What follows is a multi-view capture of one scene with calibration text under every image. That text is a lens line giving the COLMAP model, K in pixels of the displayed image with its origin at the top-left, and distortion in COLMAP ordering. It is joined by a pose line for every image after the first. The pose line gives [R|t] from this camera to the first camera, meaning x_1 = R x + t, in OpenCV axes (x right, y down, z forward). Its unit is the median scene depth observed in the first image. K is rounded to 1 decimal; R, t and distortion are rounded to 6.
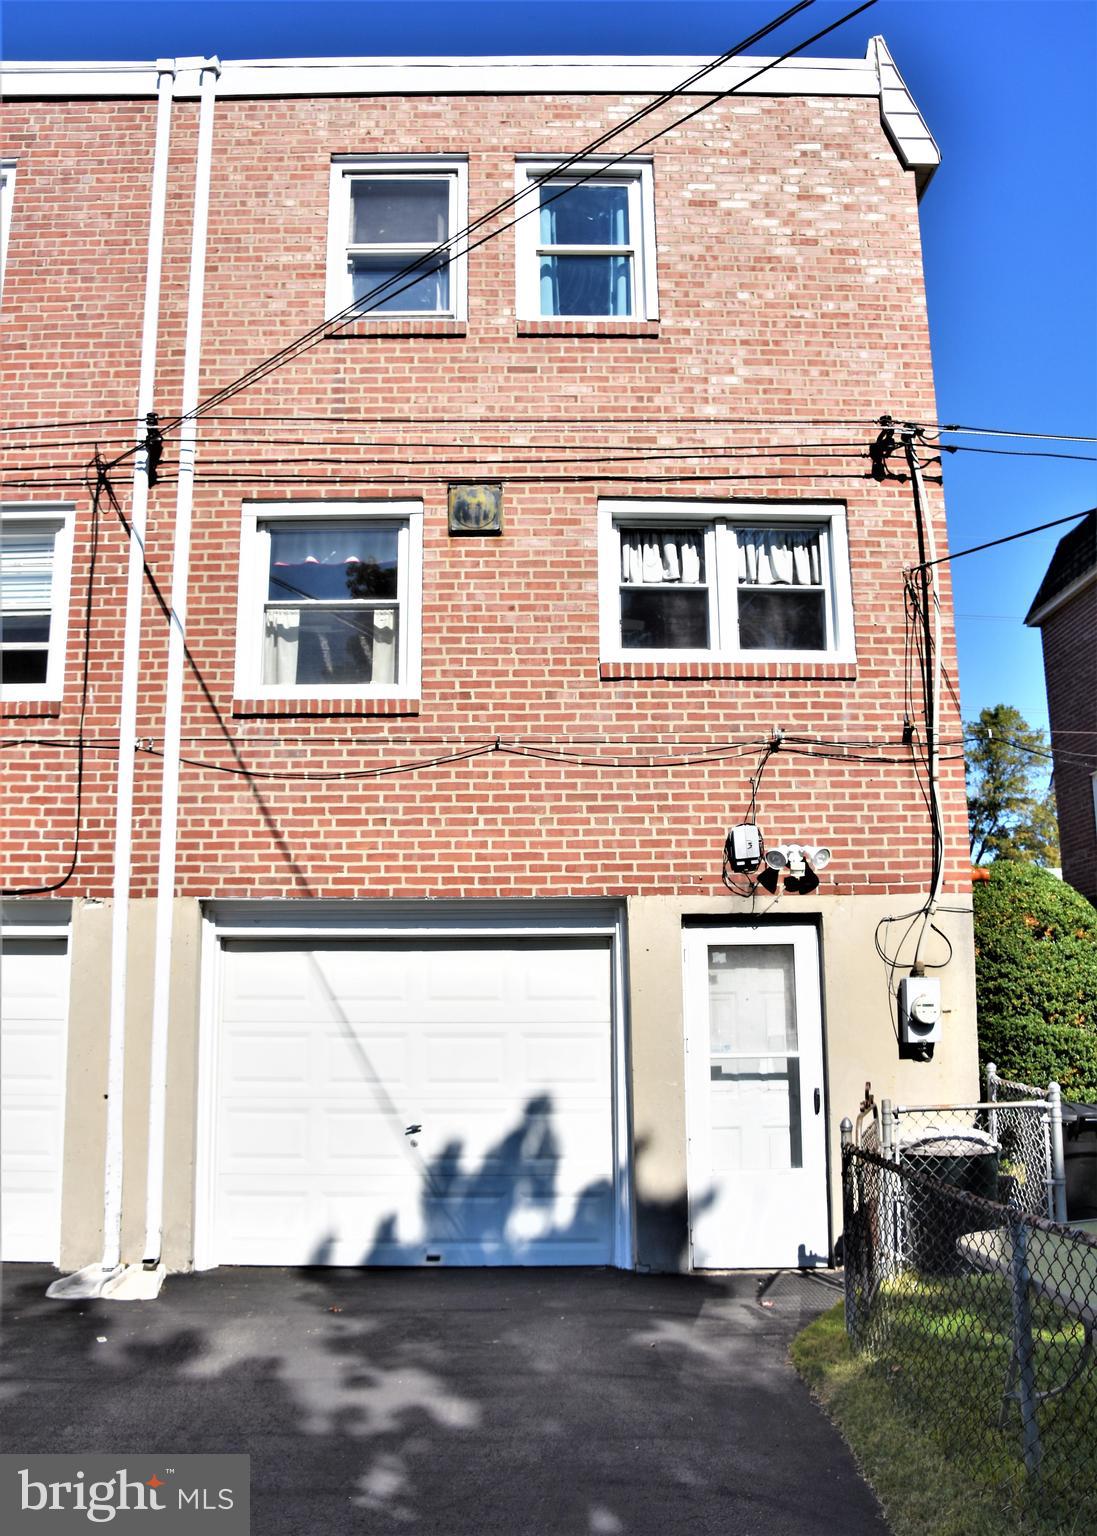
lens RADIAL K [[1455.8, 0, 550.6], [0, 1455.8, 685.9], [0, 0, 1]] dist [-0.167345, 0.151314]
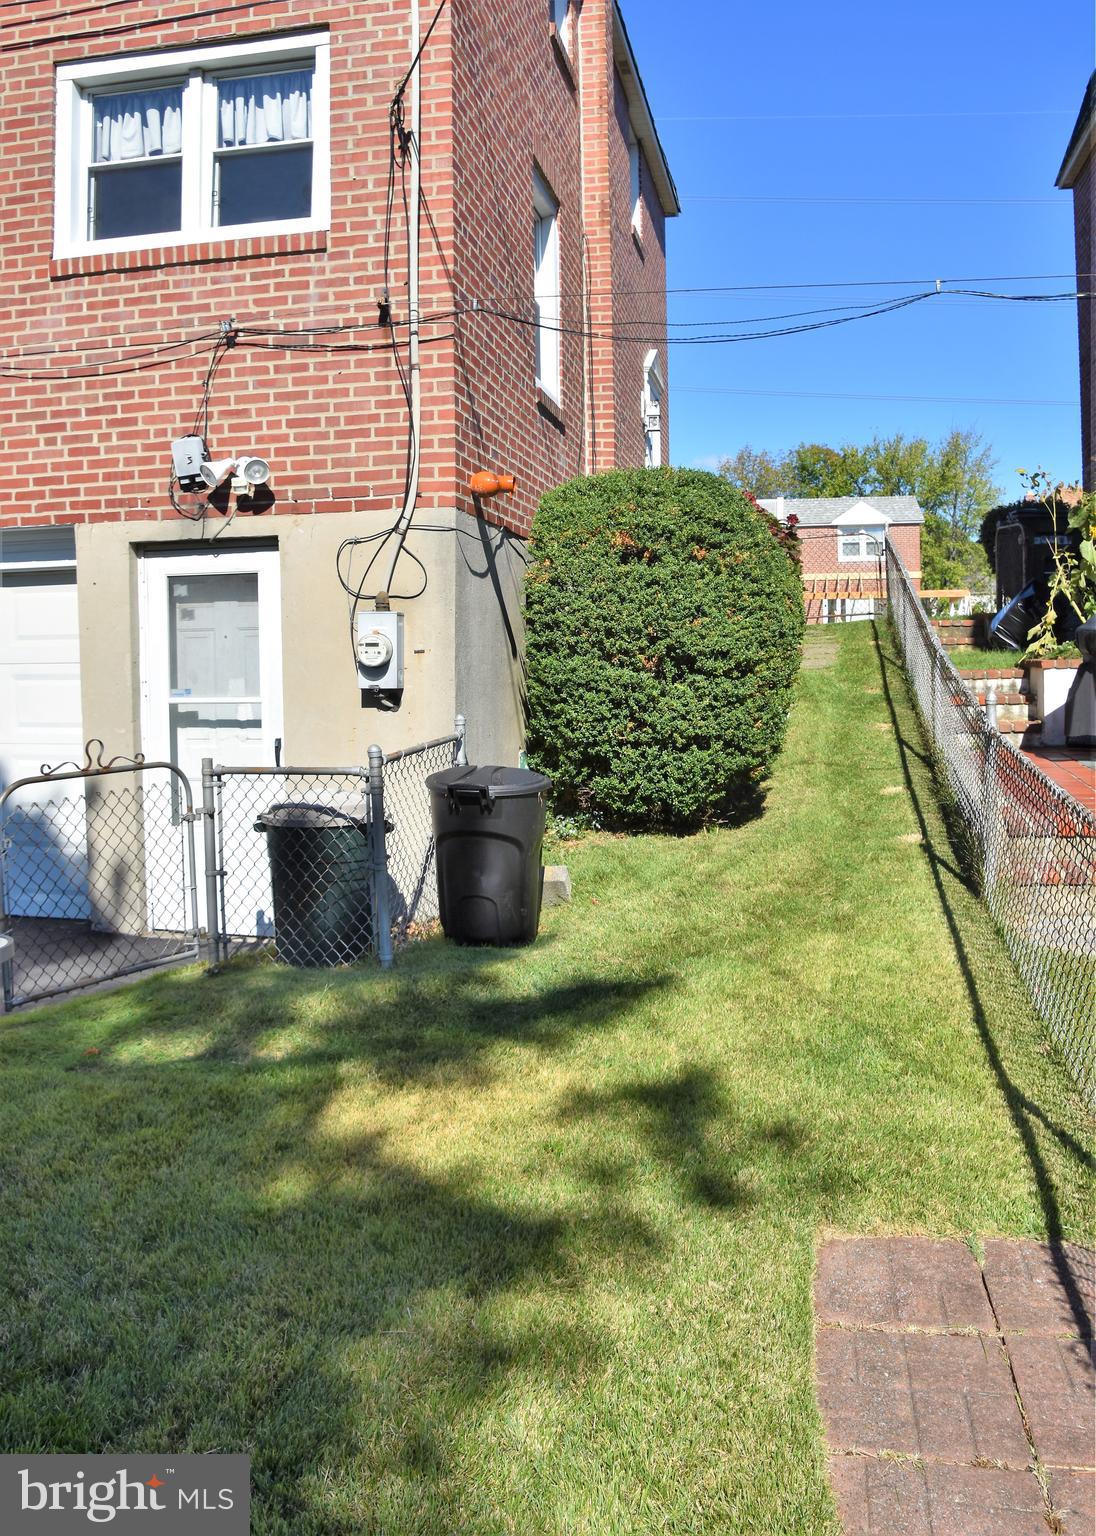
lens RADIAL K [[1455.8, 0, 550.1], [0, 1455.8, 685.9], [0, 0, 1]] dist [-0.167345, 0.151314]
pose [[0.963845, -0.003194, -0.266443, 0.554509], [0.070615, 0.967238, 0.243852, 0.045912], [0.256935, -0.253850, 0.932494, 0.222580]]
